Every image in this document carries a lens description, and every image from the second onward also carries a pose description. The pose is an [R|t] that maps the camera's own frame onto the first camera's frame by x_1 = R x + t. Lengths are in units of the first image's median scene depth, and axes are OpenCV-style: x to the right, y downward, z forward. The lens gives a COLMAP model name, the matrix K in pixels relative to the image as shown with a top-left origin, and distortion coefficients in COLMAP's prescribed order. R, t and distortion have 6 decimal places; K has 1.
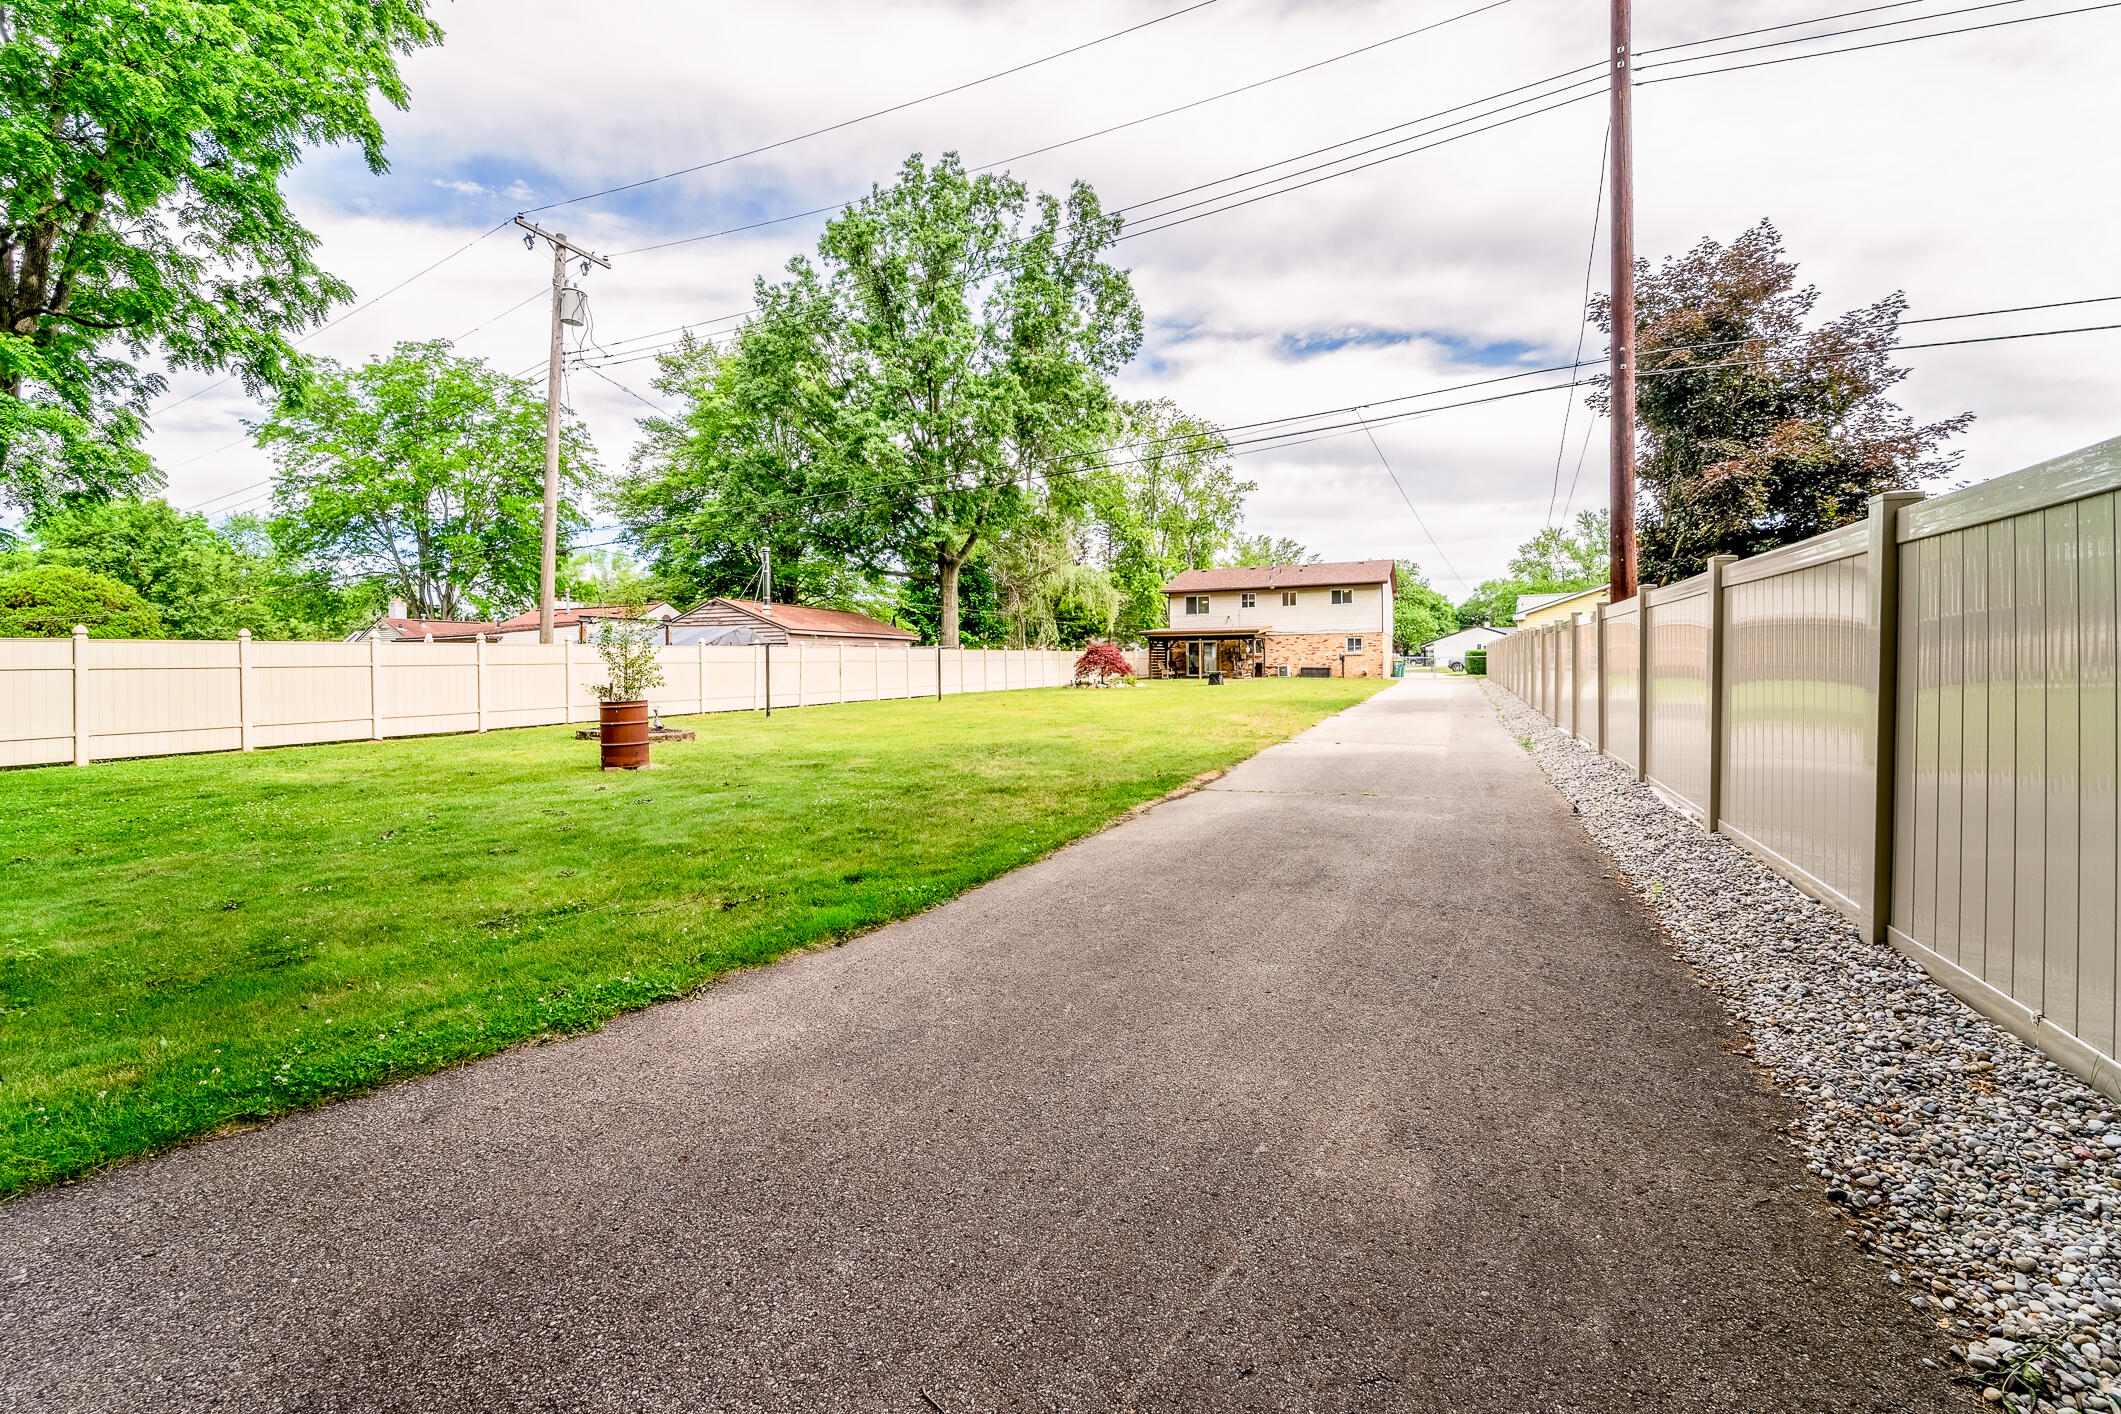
lens RADIAL K [[867.6, 0, 1068.6], [0, 867.6, 670.2], [0, 0, 1]] dist [0.002560, -0.002061]
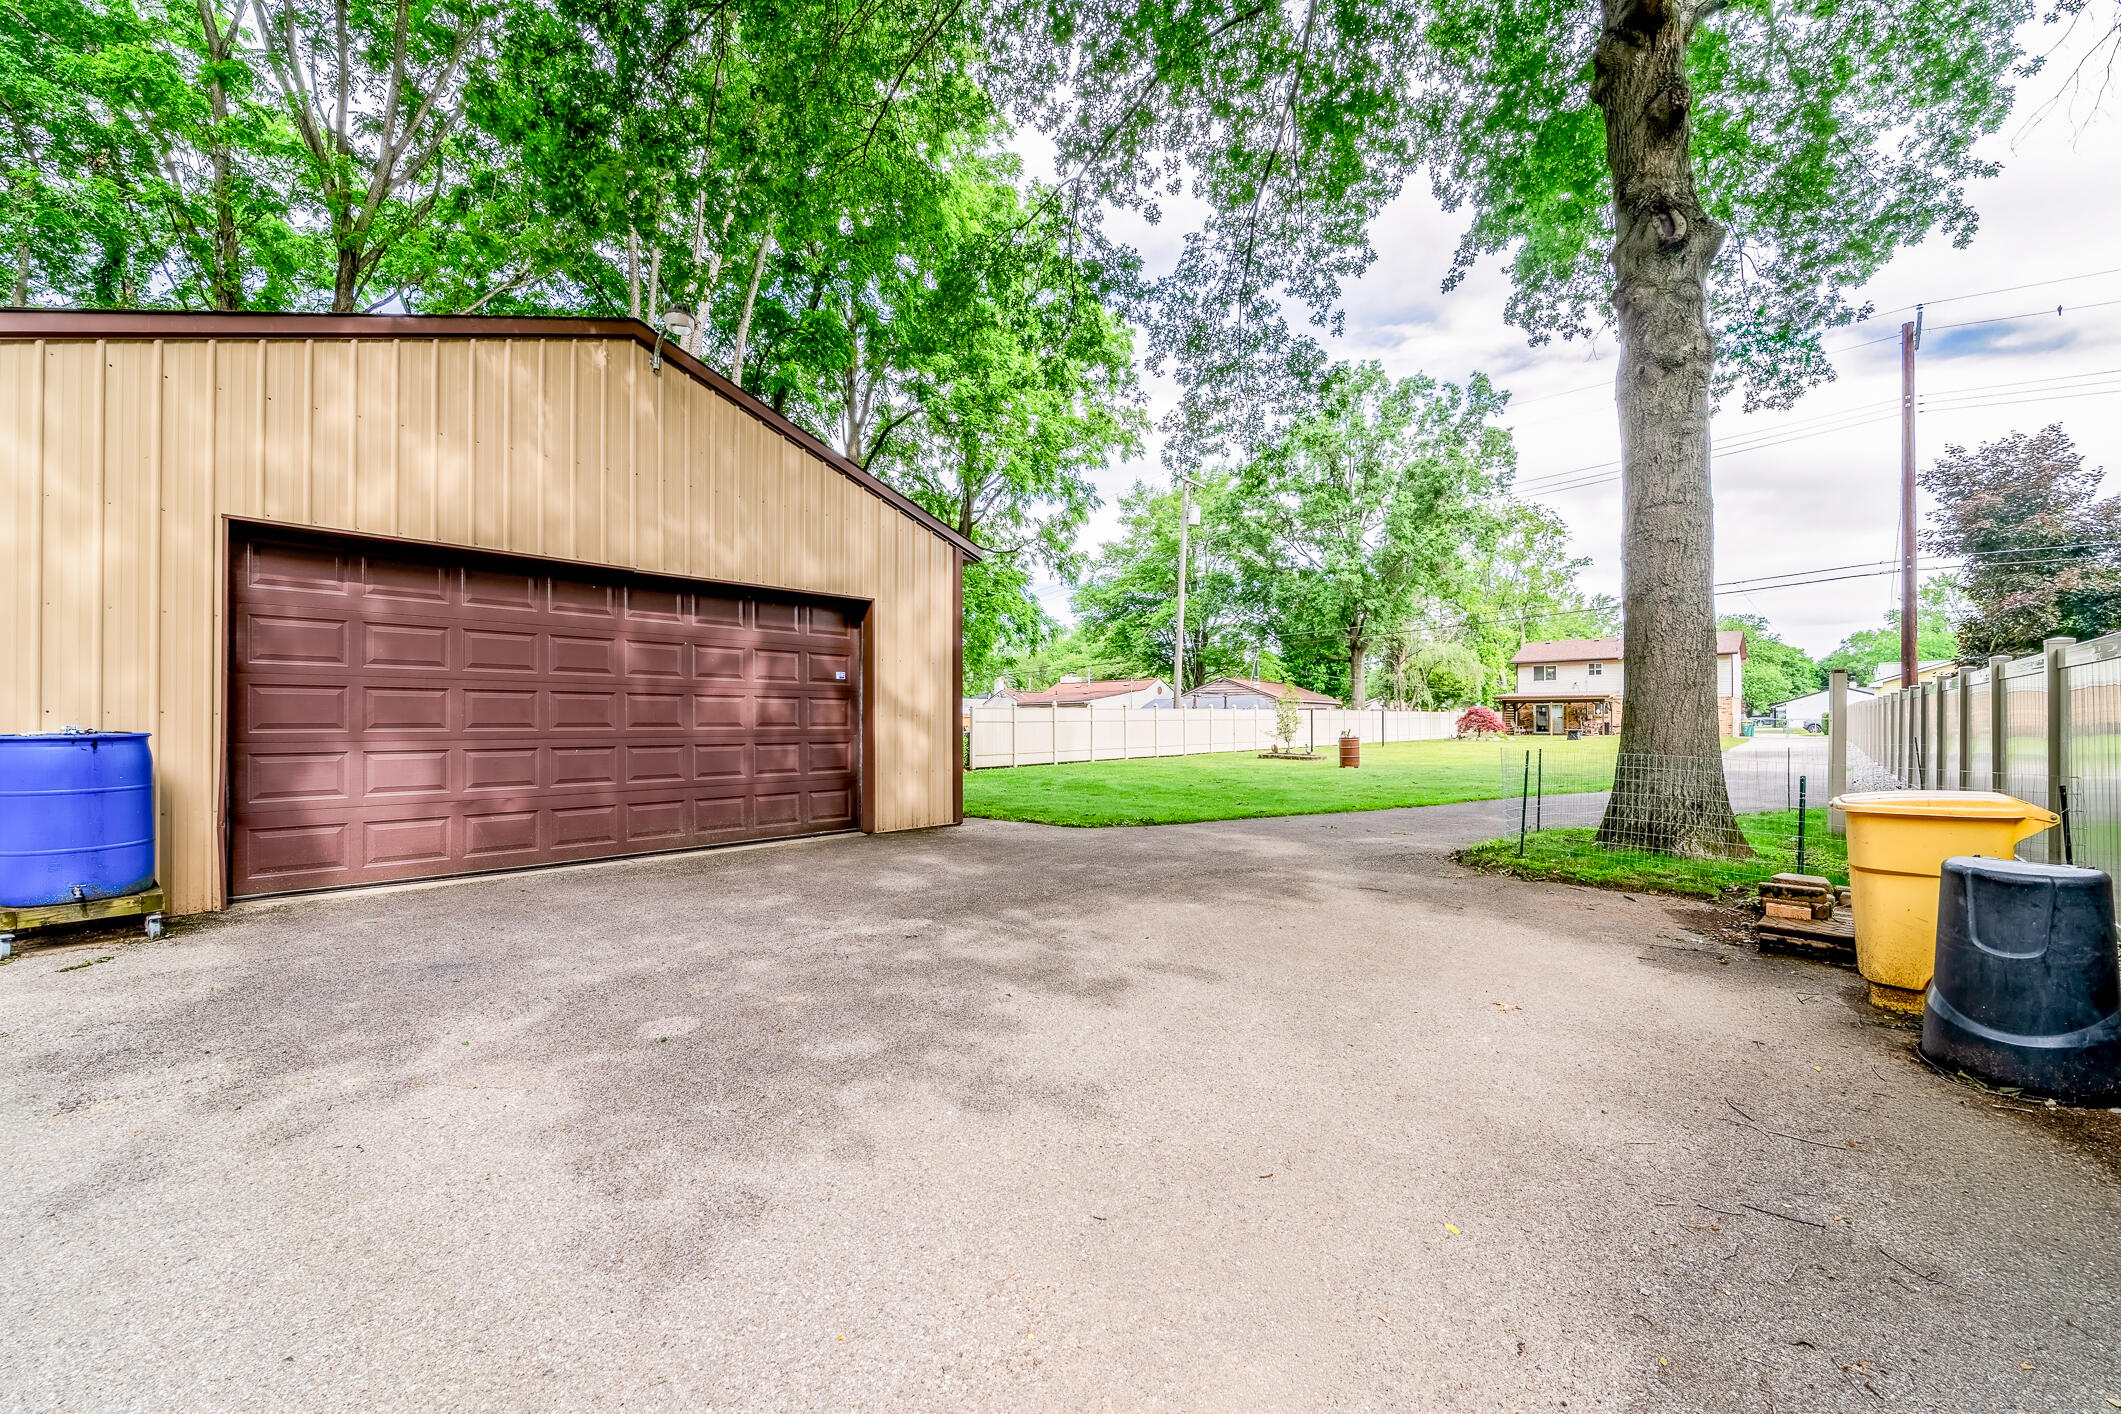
lens RADIAL K [[867.6, 0, 1058.2], [0, 867.6, 717.7], [0, 0, 1]] dist [0.002560, -0.002061]
pose [[0.955586, 0.005313, -0.294665, -0.140425], [-0.008547, 0.999917, -0.009689, 0.002254], [0.294589, 0.011777, 0.955552, -0.331058]]
